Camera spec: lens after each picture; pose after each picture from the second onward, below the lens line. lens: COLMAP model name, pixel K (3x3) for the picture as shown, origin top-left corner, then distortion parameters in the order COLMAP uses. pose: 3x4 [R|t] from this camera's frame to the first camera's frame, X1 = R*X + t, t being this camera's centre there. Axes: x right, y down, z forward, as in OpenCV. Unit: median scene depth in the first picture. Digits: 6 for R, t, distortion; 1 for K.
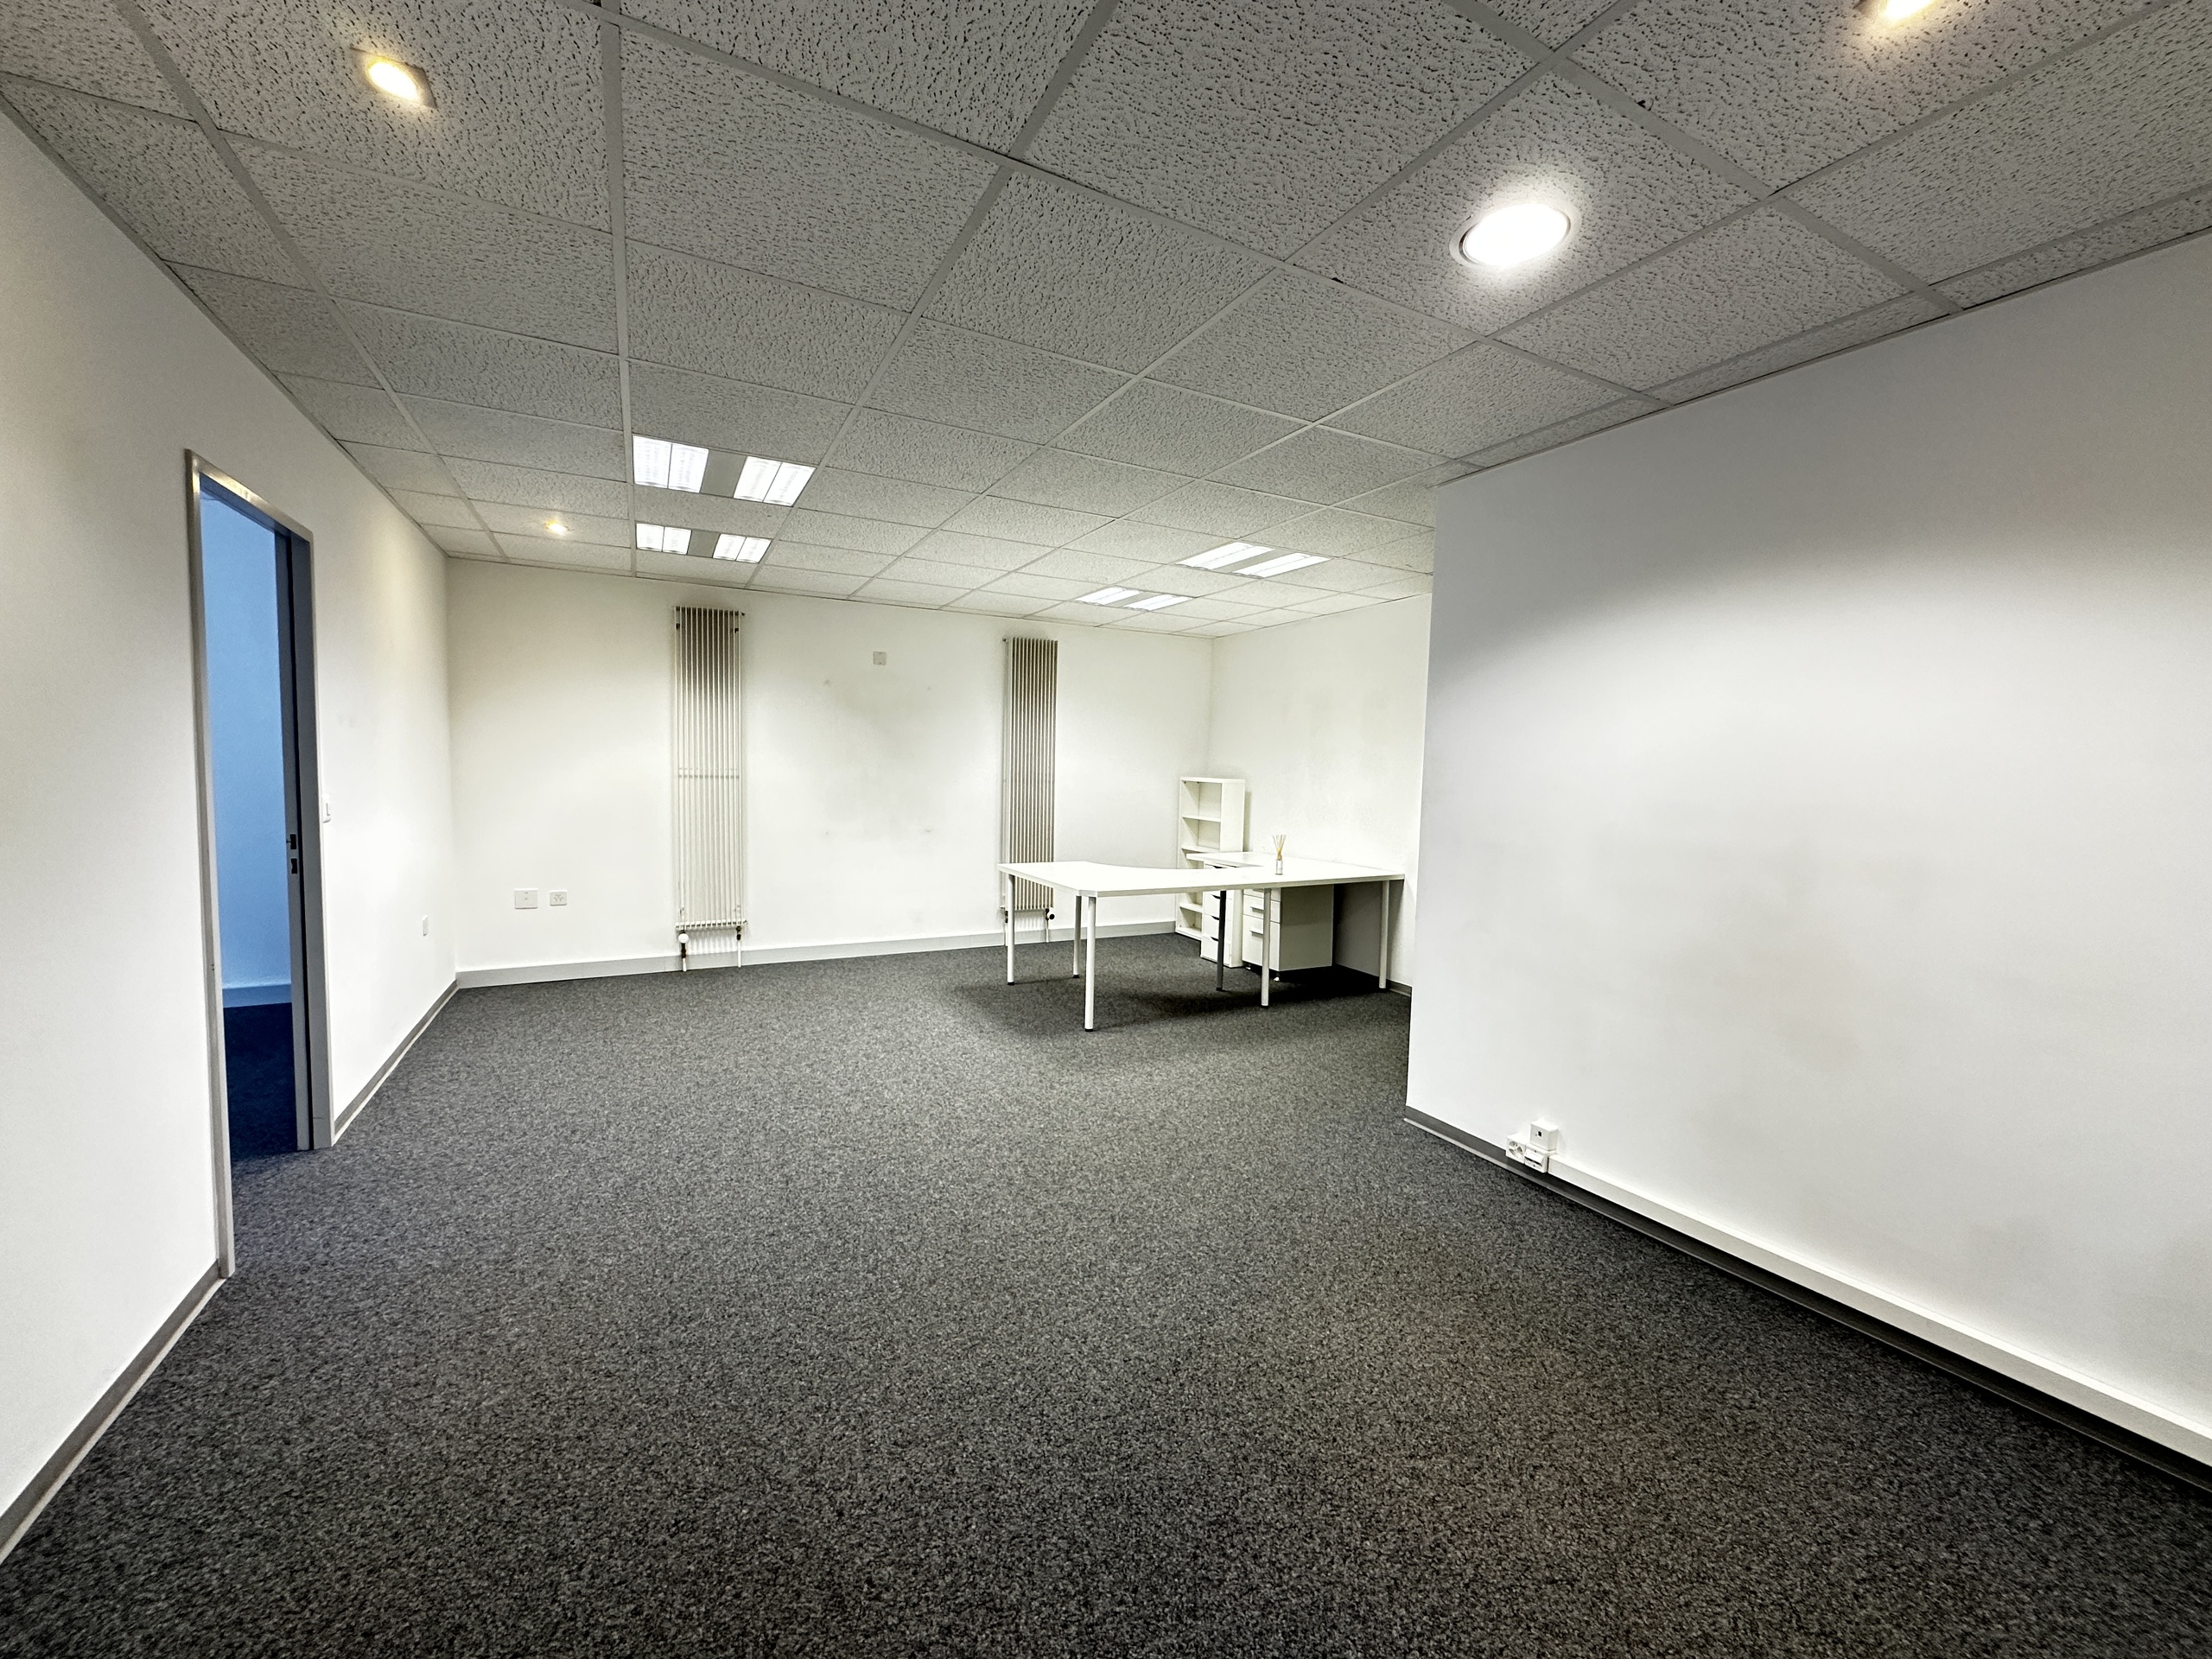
lens RADIAL K [[885.2, 0, 1108.2], [0, 885.2, 838.6], [0, 0, 1]] dist [0.002760, -0.000750]
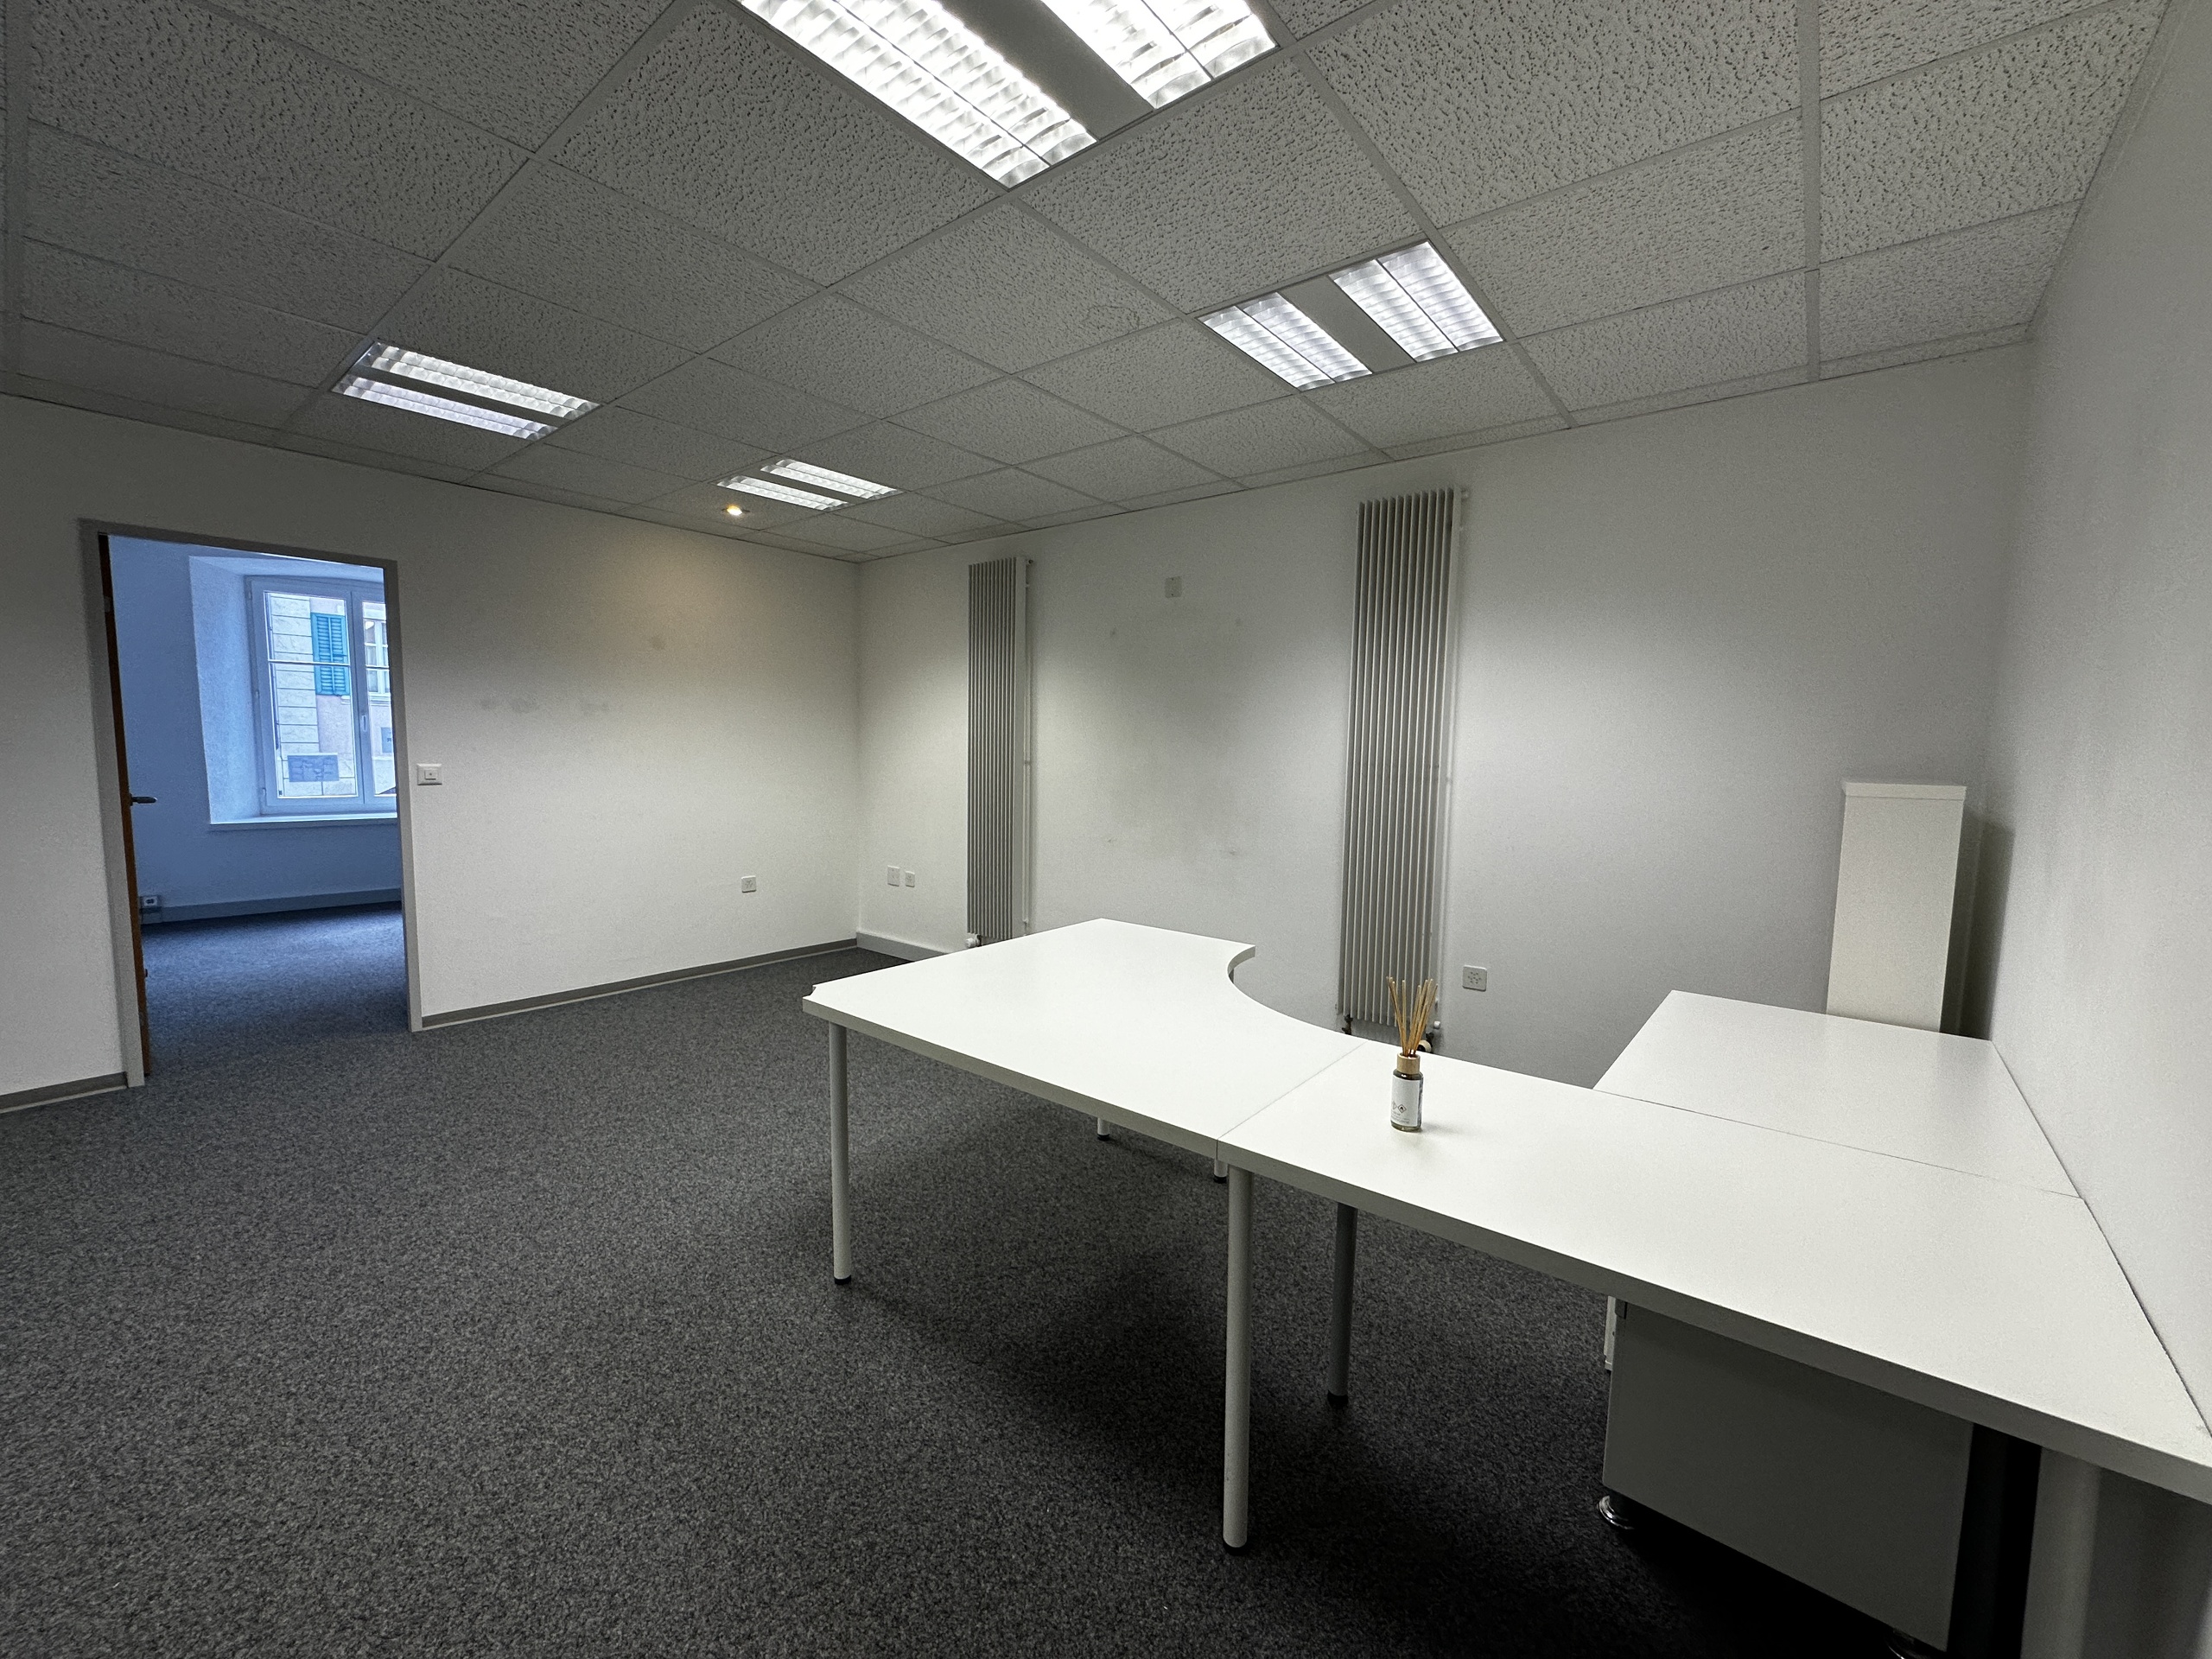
lens RADIAL K [[885.2, 0, 1100.4], [0, 885.2, 824.1], [0, 0, 1]] dist [0.002760, -0.000750]
pose [[0.387537, 0.064742, -0.919578, 0.415477], [-0.084782, 0.995806, 0.034379, -0.052714], [0.917947, 0.064640, 0.391401, 0.834828]]
